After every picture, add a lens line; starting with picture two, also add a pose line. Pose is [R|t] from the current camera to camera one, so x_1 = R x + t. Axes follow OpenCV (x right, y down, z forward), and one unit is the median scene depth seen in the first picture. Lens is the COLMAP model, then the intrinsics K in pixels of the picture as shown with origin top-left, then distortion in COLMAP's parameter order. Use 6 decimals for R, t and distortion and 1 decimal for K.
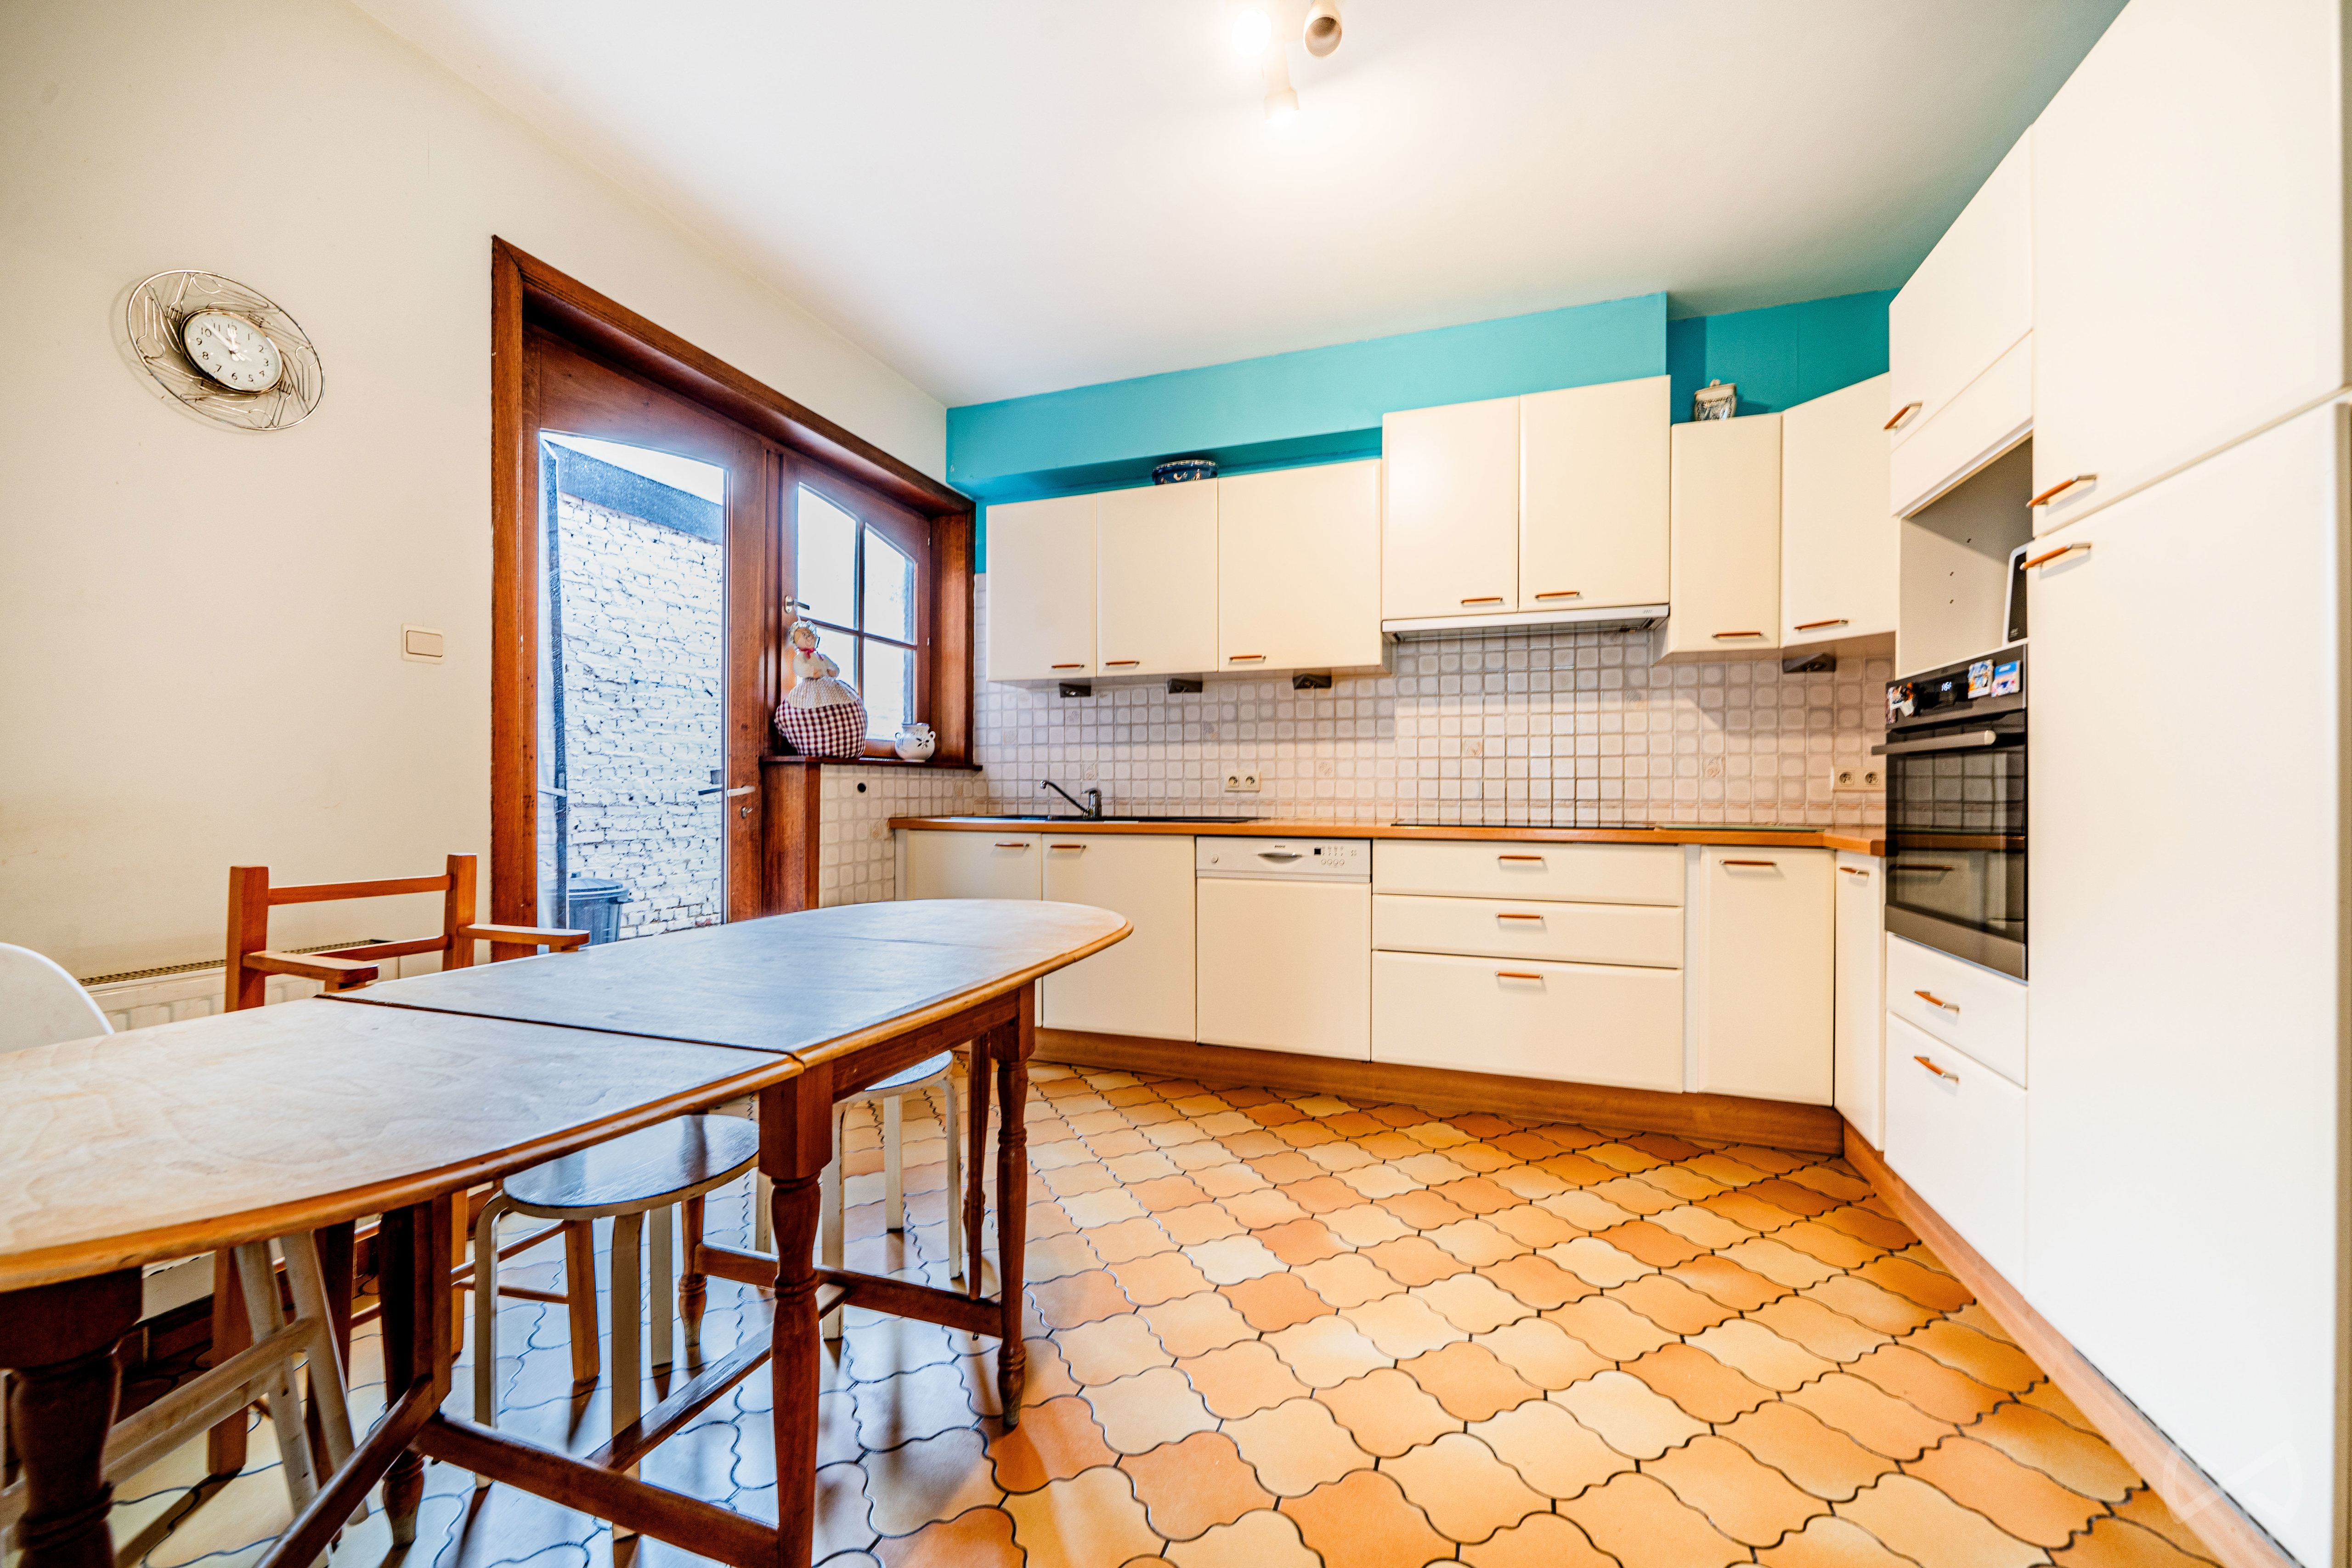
lens RADIAL K [[879.1, 0, 1188.4], [0, 879.1, 788.9], [0, 0, 1]] dist [-0.008397, -0.000230]
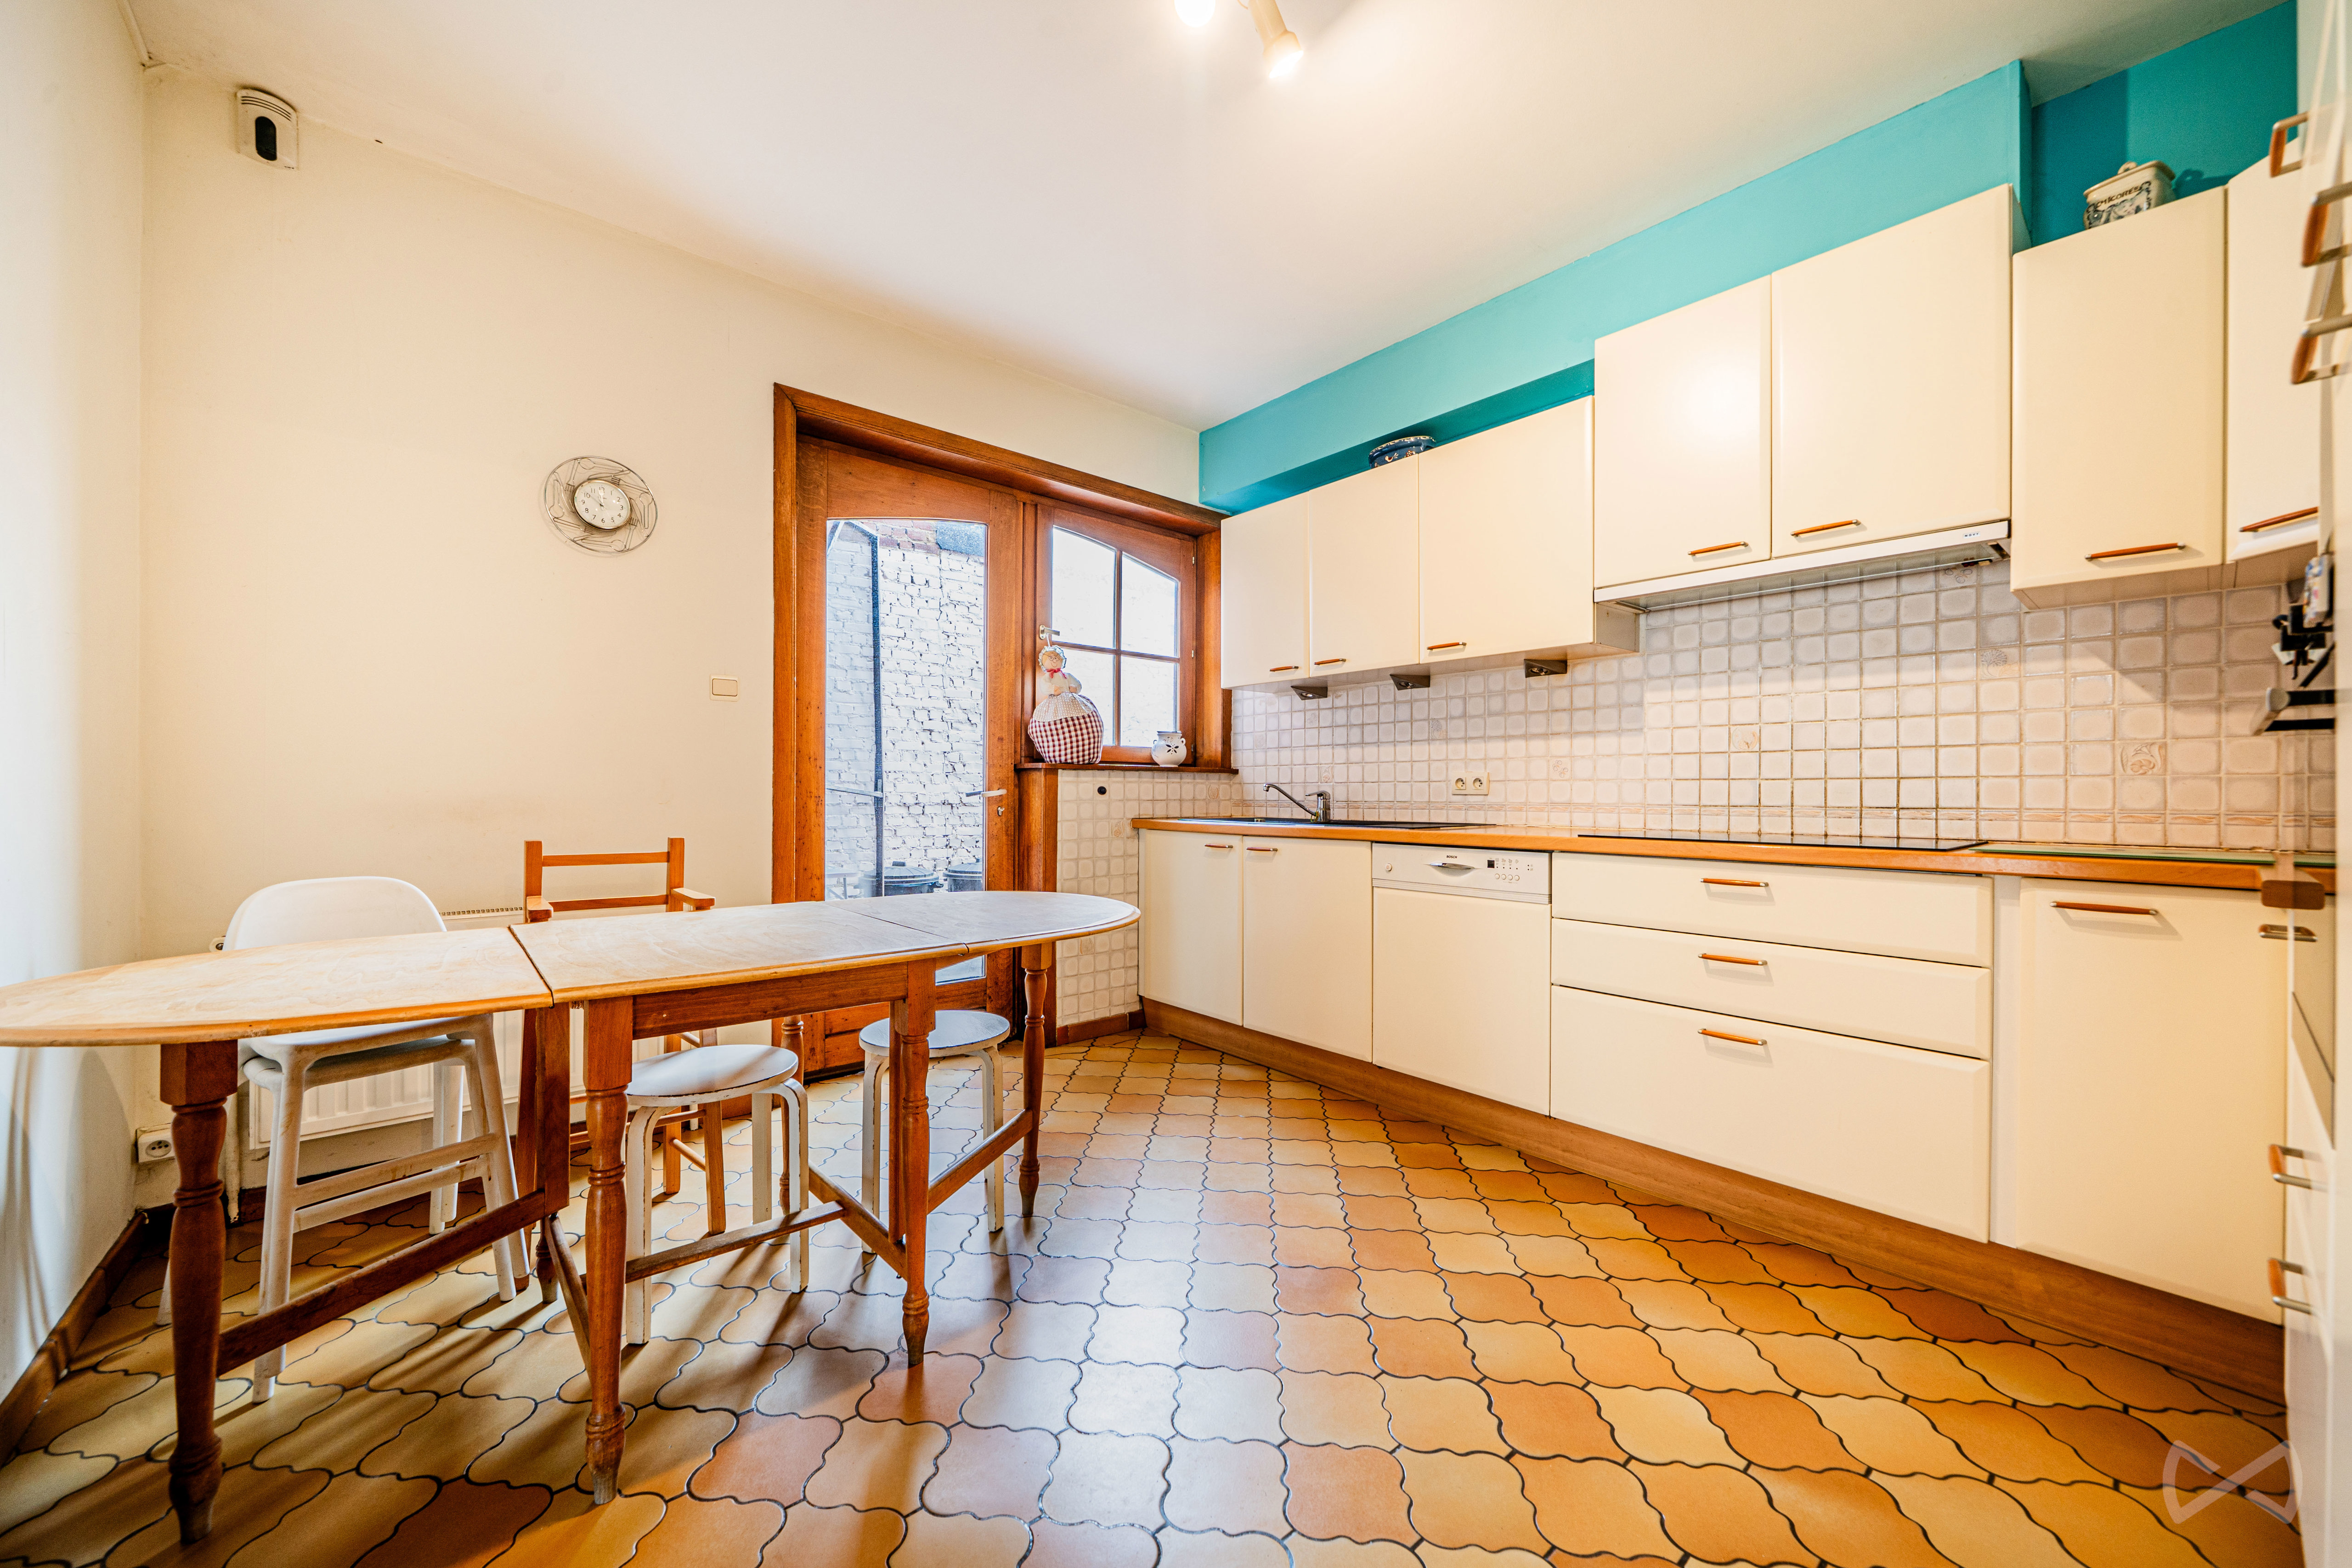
lens RADIAL K [[879.1, 0, 1190.4], [0, 879.1, 790.6], [0, 0, 1]] dist [-0.008397, -0.000230]
pose [[0.868731, 0.000437, -0.495284, 0.291056], [-0.001338, 0.999998, -0.001464, 0.000277], [0.495283, 0.001934, 0.868730, 0.090848]]
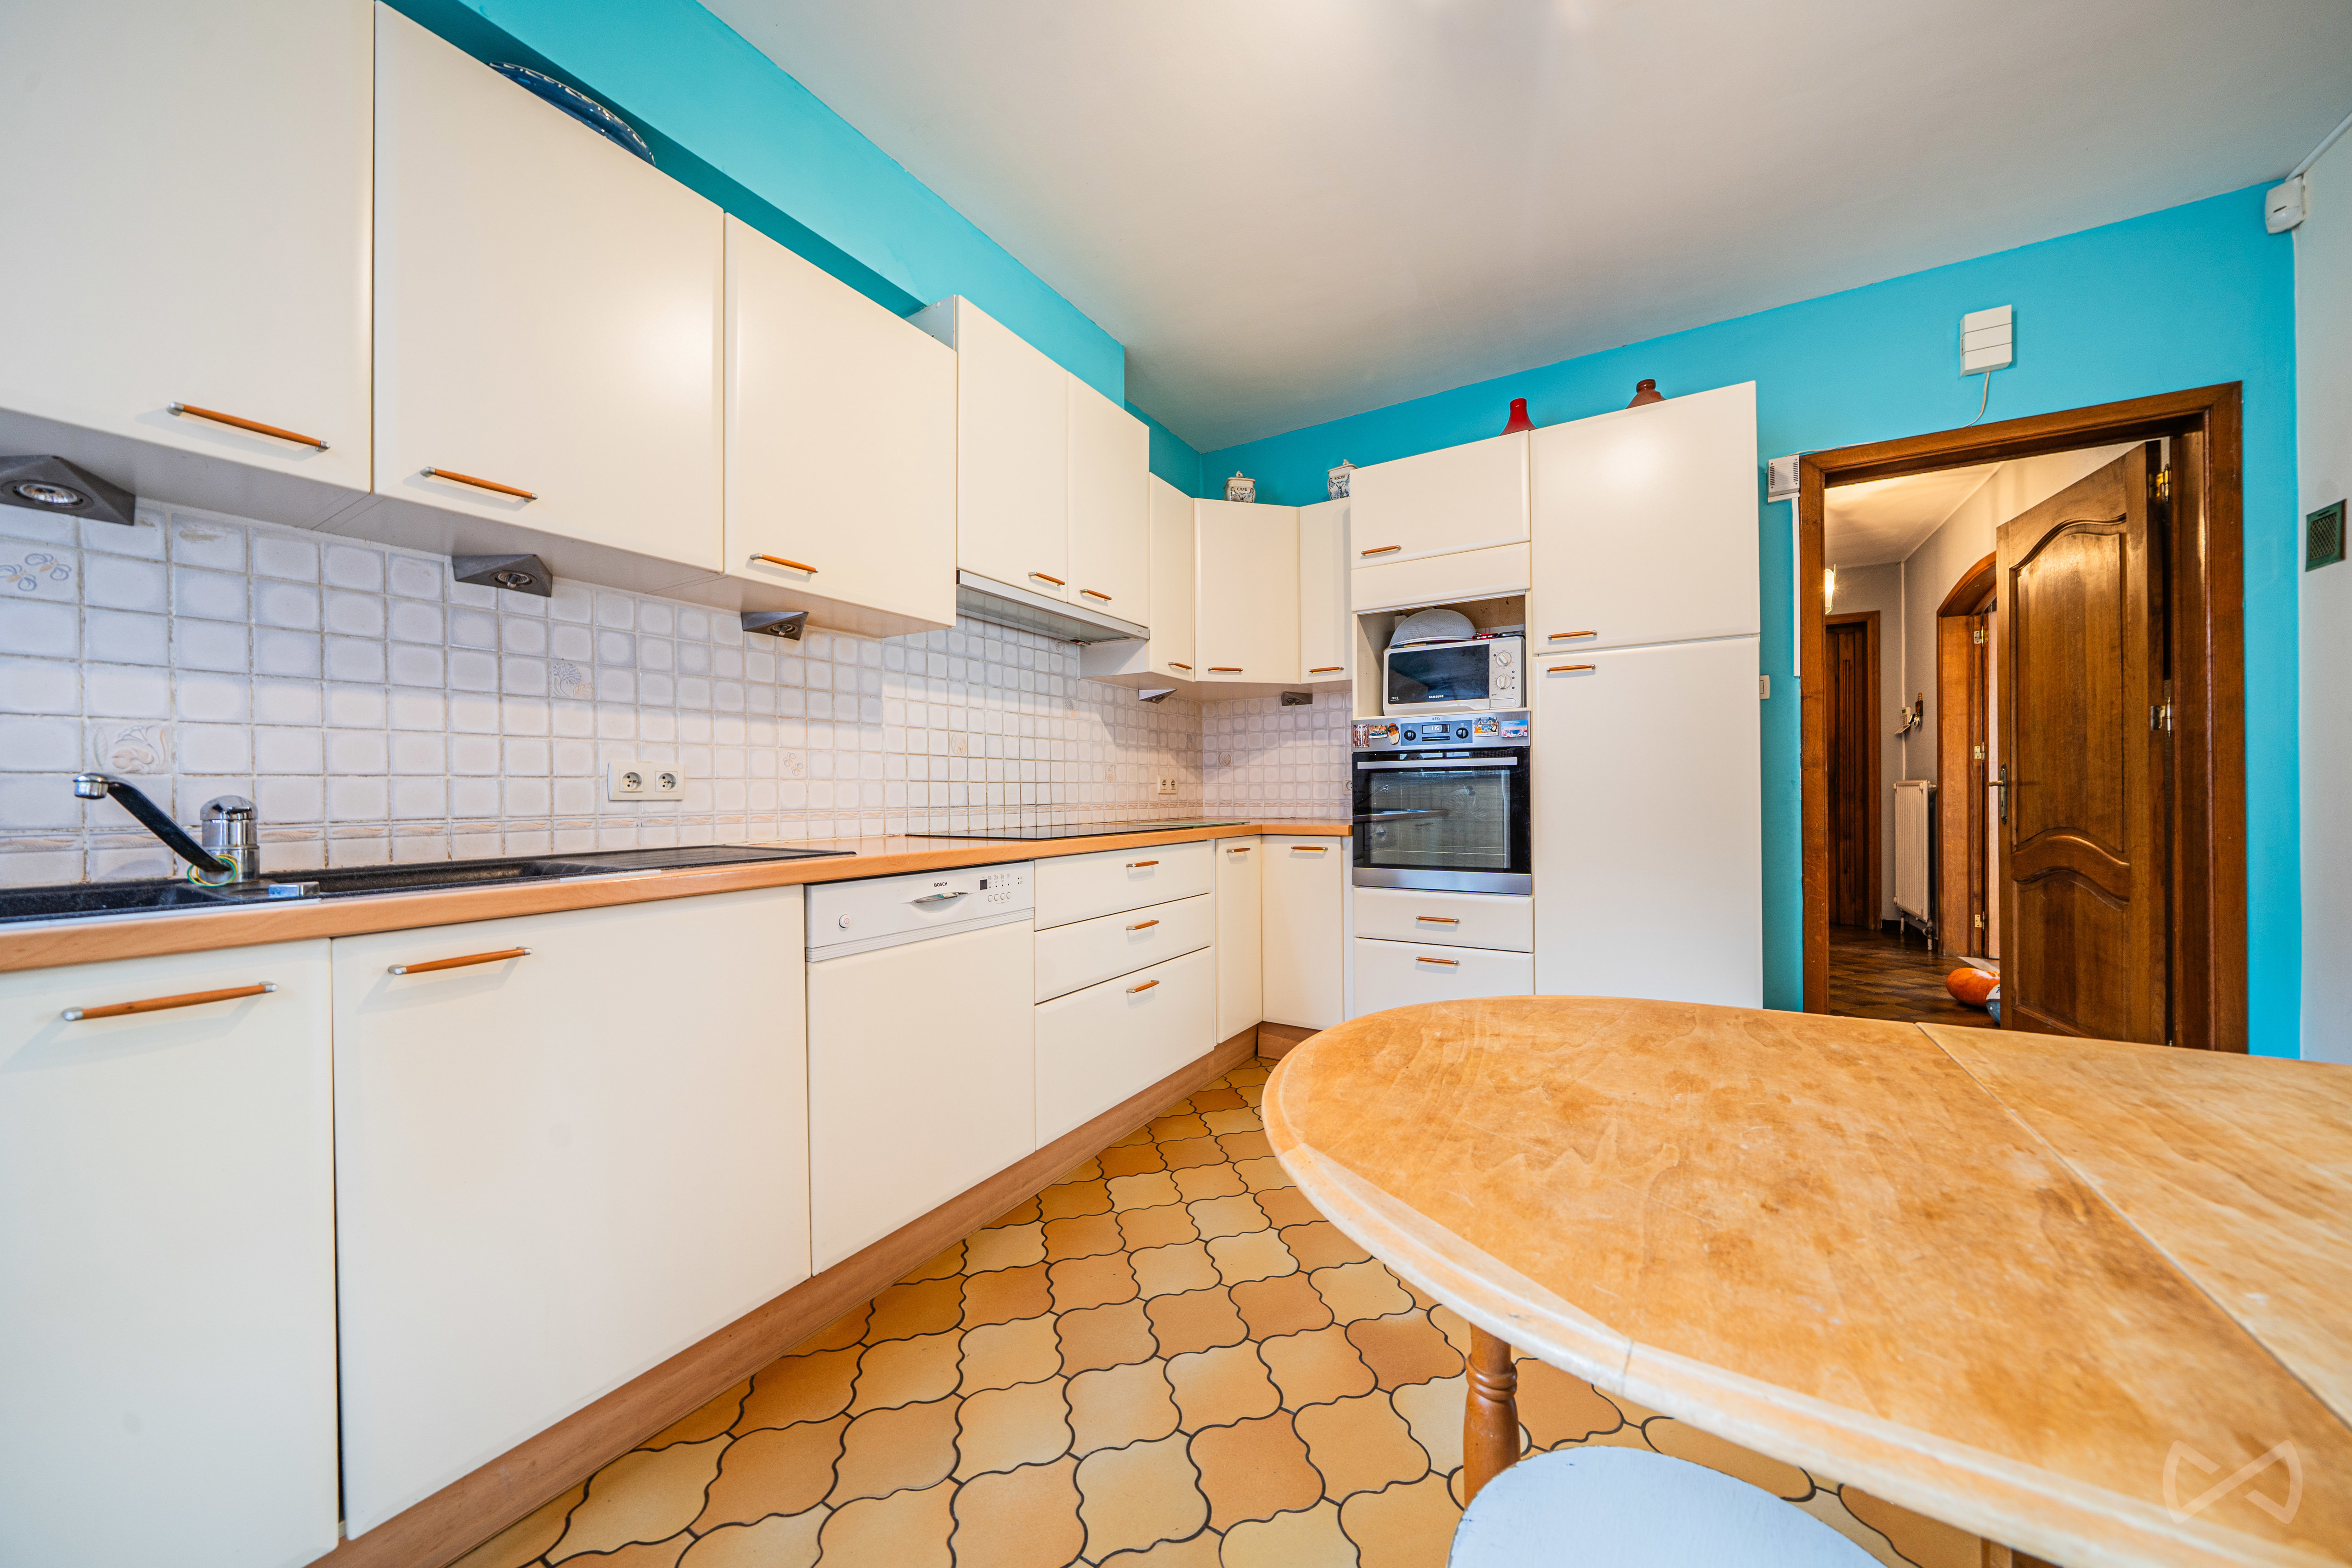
lens RADIAL K [[801.6, 0, 1184.8], [0, 801.6, 795.0], [0, 0, 1]] dist [-0.006922, -0.000733]
pose [[0.197875, -0.005566, 0.980211, -0.397805], [0.006771, 0.999968, 0.004312, -0.000748], [-0.980204, 0.005784, 0.197906, 0.658827]]
